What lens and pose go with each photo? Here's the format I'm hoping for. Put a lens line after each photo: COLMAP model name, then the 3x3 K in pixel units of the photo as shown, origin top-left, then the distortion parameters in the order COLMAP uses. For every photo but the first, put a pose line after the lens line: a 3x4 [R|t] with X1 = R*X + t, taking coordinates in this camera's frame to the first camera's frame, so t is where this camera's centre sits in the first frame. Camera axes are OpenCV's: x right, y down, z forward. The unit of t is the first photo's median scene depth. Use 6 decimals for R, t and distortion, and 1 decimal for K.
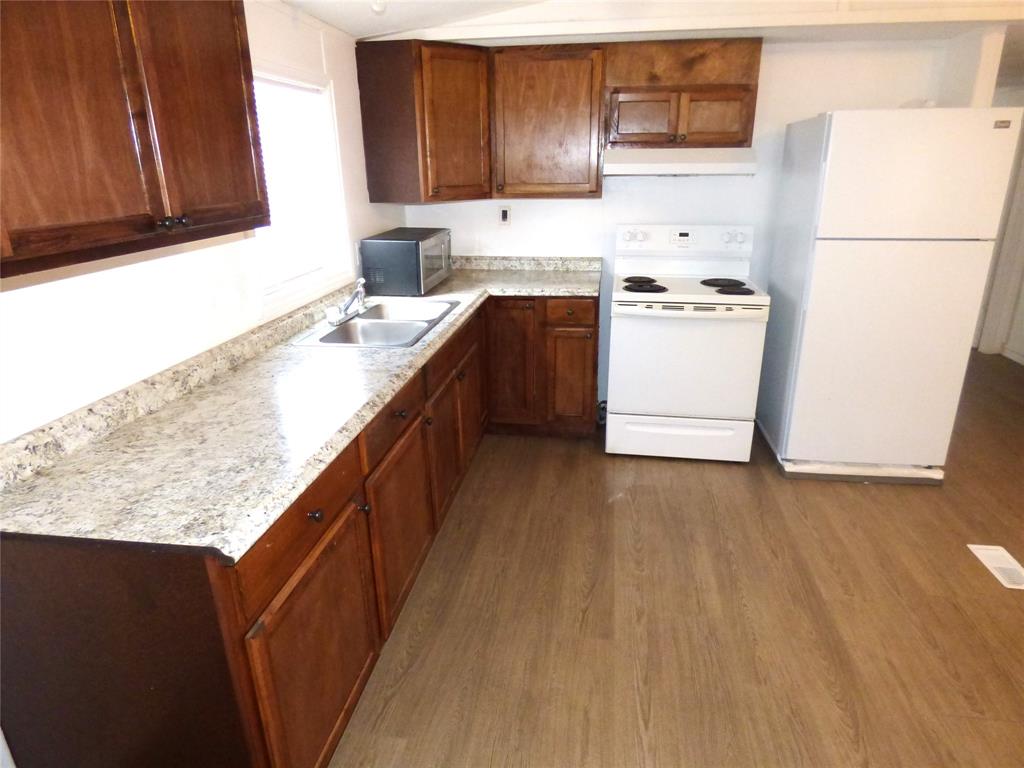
lens RADIAL K [[626.4, 0, 515.2], [0, 626.4, 383.7], [0, 0, 1]] dist [-0.017526, 0.000214]
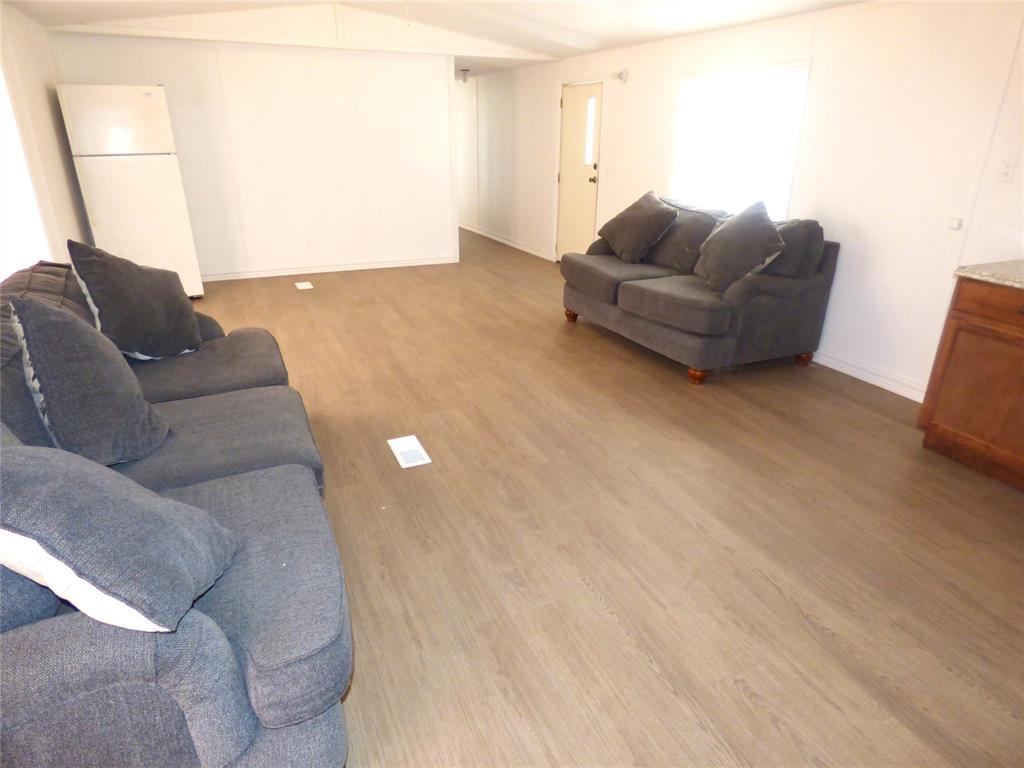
lens RADIAL K [[626.4, 0, 509.7], [0, 626.4, 376.0], [0, 0, 1]] dist [-0.017526, 0.000214]
pose [[-0.839925, 0.209441, -0.500659, 0.818661], [-0.172081, 0.772146, 0.611702, -0.210126], [0.514698, 0.599938, -0.612504, 0.641599]]
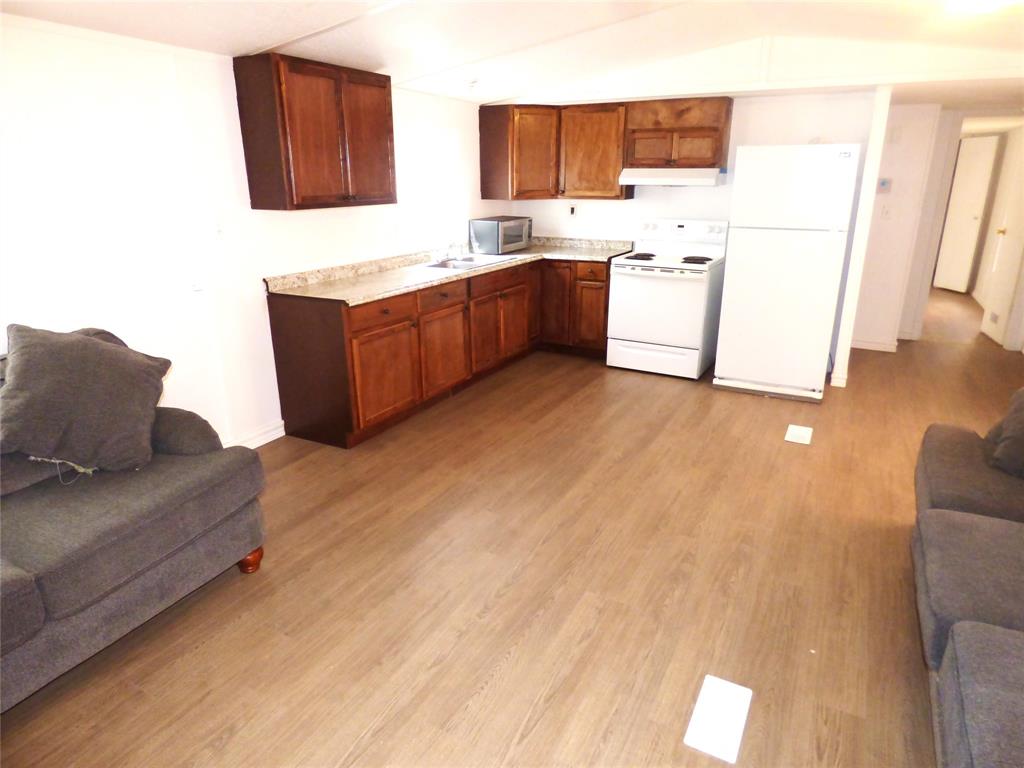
lens RADIAL K [[626.4, 0, 513.0], [0, 626.4, 386.4], [0, 0, 1]] dist [-0.017526, 0.000214]
pose [[0.939973, 0.117900, -0.320235, 0.465521], [-0.121878, 0.992515, 0.007666, 0.194459], [0.318742, 0.031824, 0.947307, -0.572773]]
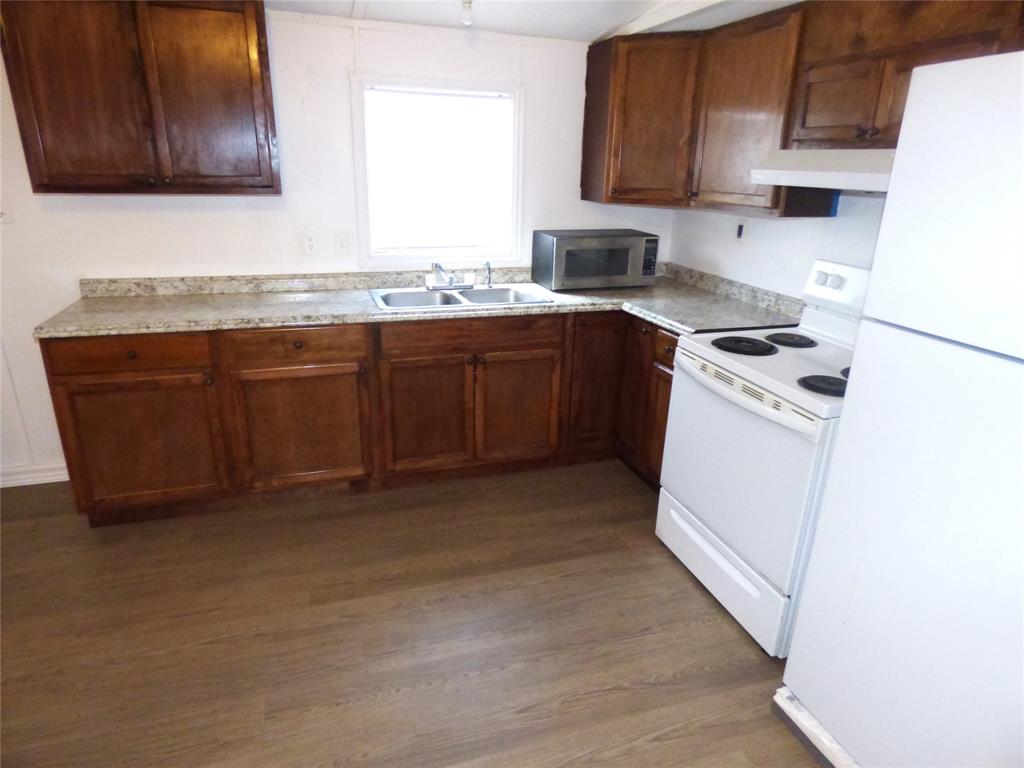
lens RADIAL K [[626.4, 0, 516.7], [0, 626.4, 383.5], [0, 0, 1]] dist [-0.017526, 0.000214]
pose [[0.459889, 0.315053, -0.830207, 0.716042], [-0.325125, 0.929762, 0.172732, -0.156971], [0.826314, 0.190483, 0.530019, 0.438008]]
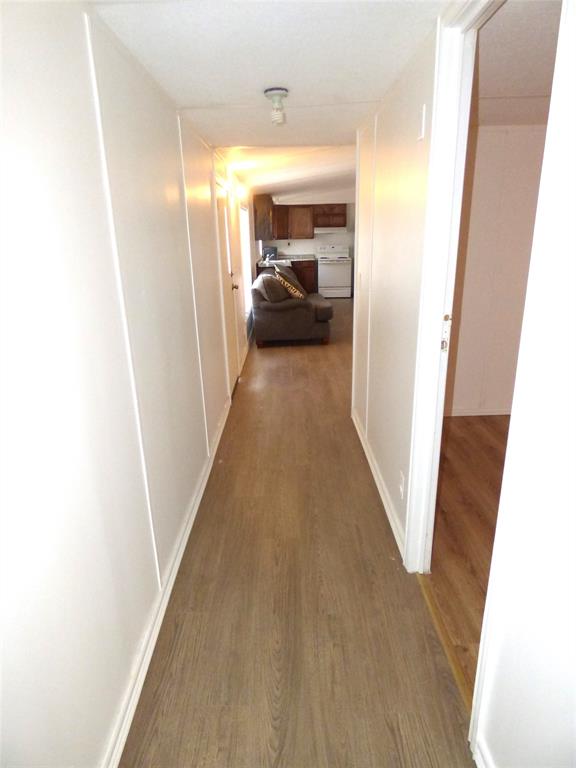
lens RADIAL K [[469.8, 0, 285.9], [0, 469.8, 389.2], [0, 0, 1]] dist [-0.017526, 0.000214]
pose [[0.988761, -0.056815, 0.138288, -0.610484], [0.059902, 0.998037, -0.018258, 0.859147], [-0.136980, 0.026337, 0.990224, -2.350197]]
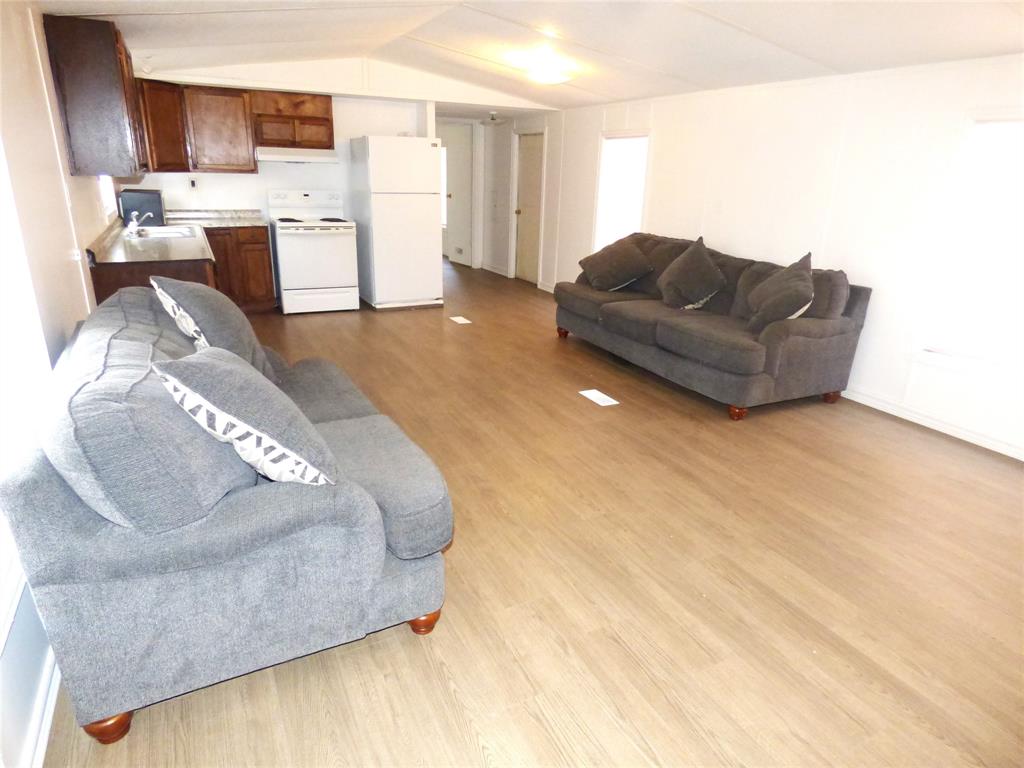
lens RADIAL K [[626.4, 0, 518.9], [0, 626.4, 386.9], [0, 0, 1]] dist [-0.017526, 0.000214]
pose [[0.809641, -0.156486, 0.565680, -0.398172], [0.154669, 0.986620, 0.051558, 0.363877], [-0.566180, 0.045749, 0.823011, -0.957436]]
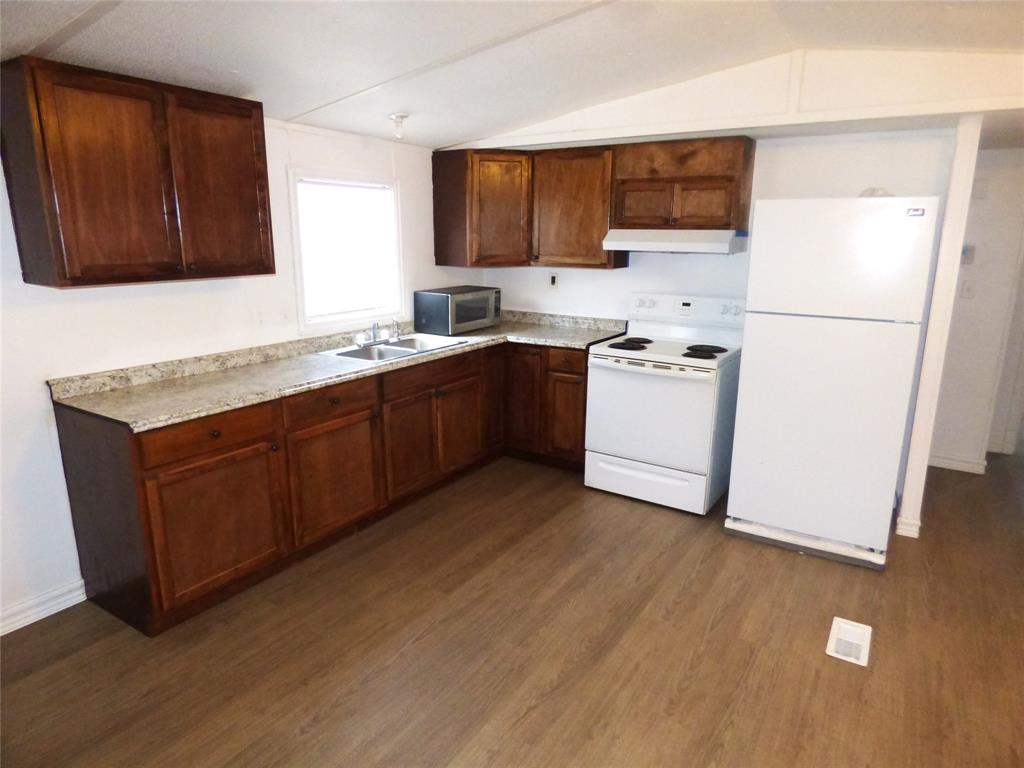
lens RADIAL K [[626.4, 0, 515.4], [0, 626.4, 384.1], [0, 0, 1]] dist [-0.017526, 0.000214]
pose [[0.913806, 0.112643, -0.390218, 0.497388], [-0.152128, 0.985757, -0.071697, 0.031940], [0.376584, 0.124880, 0.917927, -0.137193]]
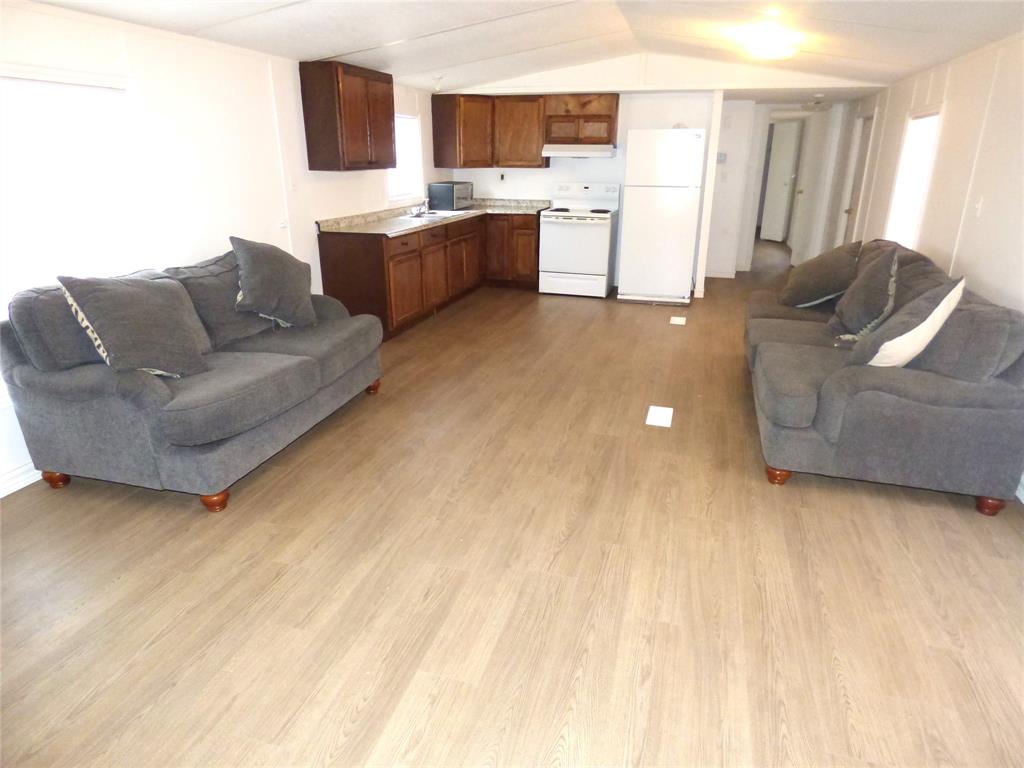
lens RADIAL K [[626.4, 0, 516.0], [0, 626.4, 388.2], [0, 0, 1]] dist [-0.017526, 0.000214]
pose [[0.991063, 0.062929, -0.117621, 0.362622], [-0.060541, 0.997883, 0.023768, 0.417780], [0.118868, -0.016435, 0.992774, -1.164128]]
